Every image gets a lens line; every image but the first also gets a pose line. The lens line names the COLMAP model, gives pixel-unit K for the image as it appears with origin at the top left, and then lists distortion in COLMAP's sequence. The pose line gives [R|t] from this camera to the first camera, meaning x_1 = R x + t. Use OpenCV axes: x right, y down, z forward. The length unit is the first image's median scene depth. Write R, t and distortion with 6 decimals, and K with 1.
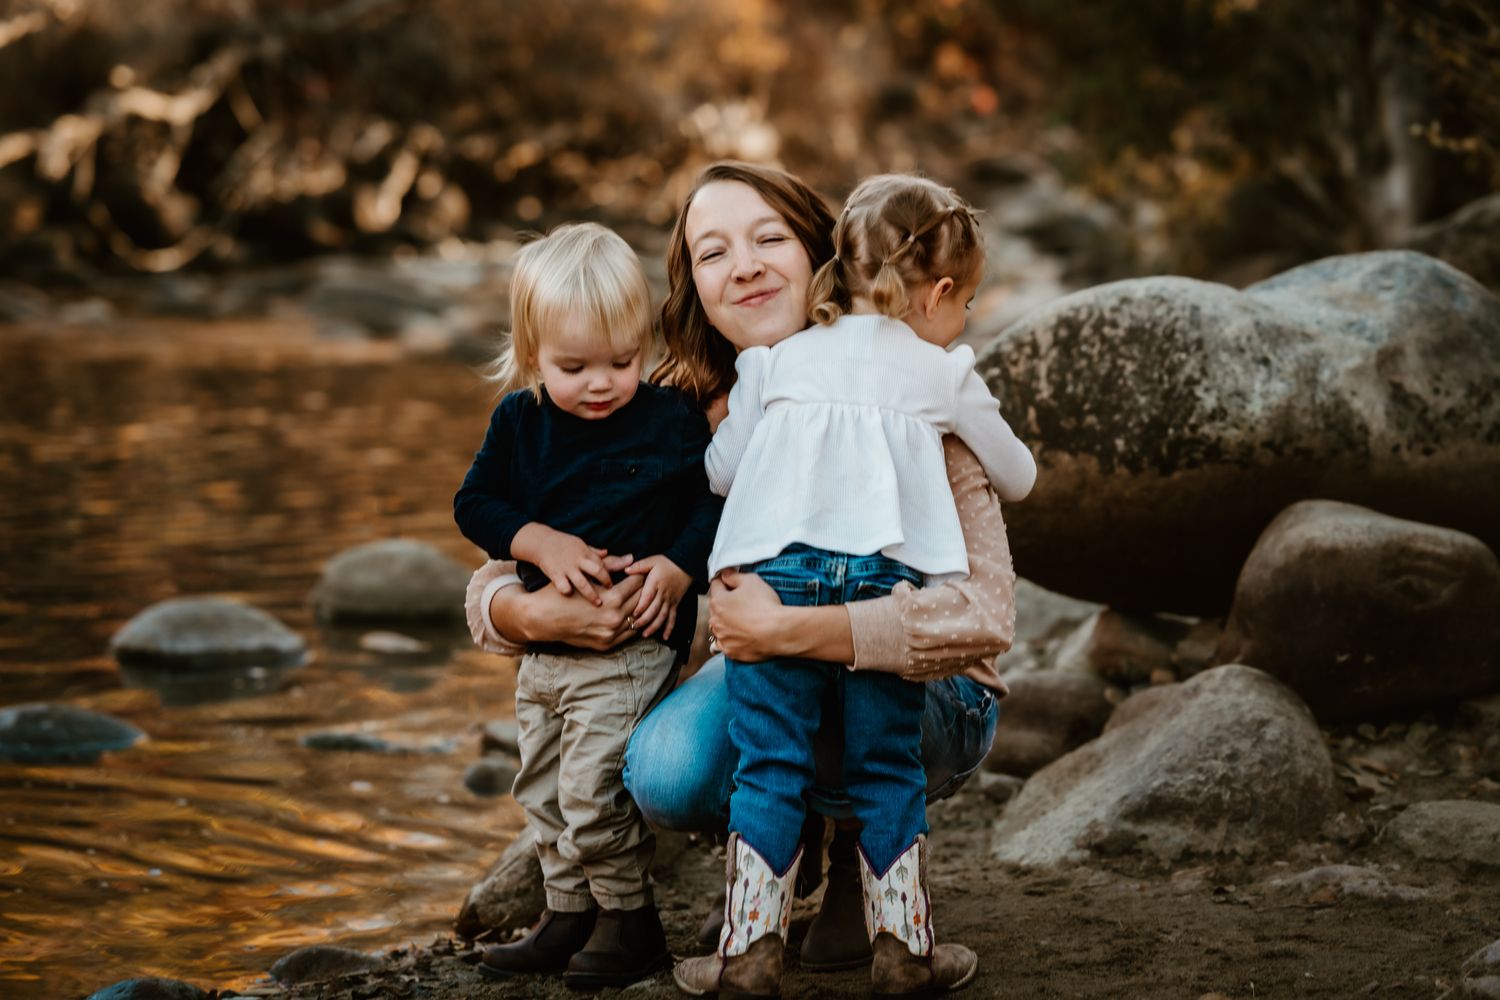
lens RADIAL K [[3728.5, 0, 753.2], [0, 3728.5, 531.4], [0, 0, 1]] dist [0.023395, 0.000000]
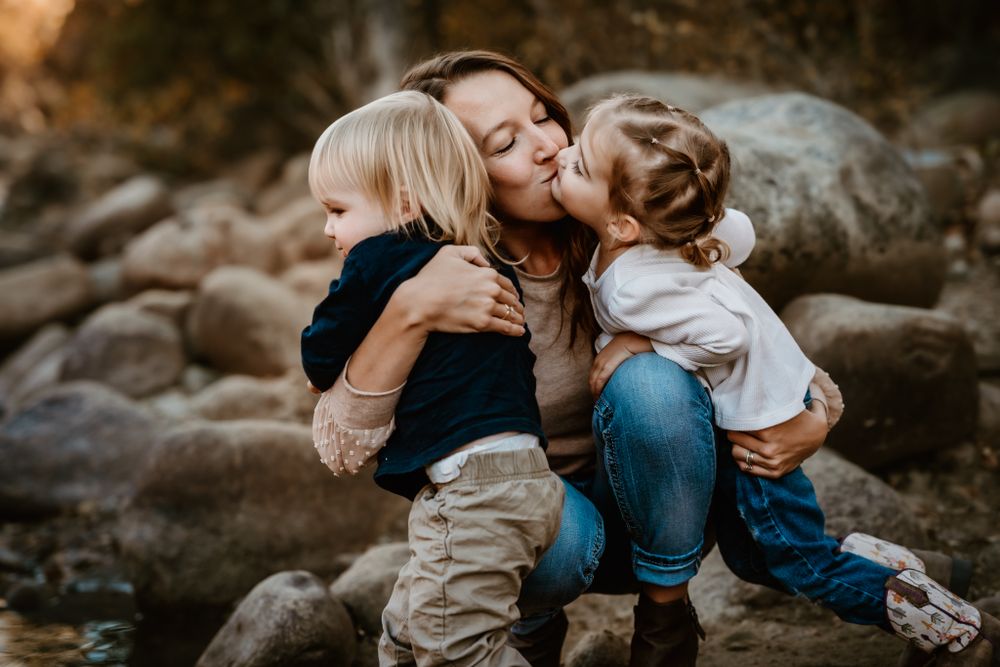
lens RADIAL K [[2485.7, 0, 501.1], [0, 2485.7, 335.4], [0, 0, 1]] dist [0.023395, 0.000000]
pose [[0.942605, -0.071897, 0.326077, -0.208293], [0.076170, 0.997095, -0.000338, -0.002868], [-0.325105, 0.025156, 0.945343, 0.274881]]
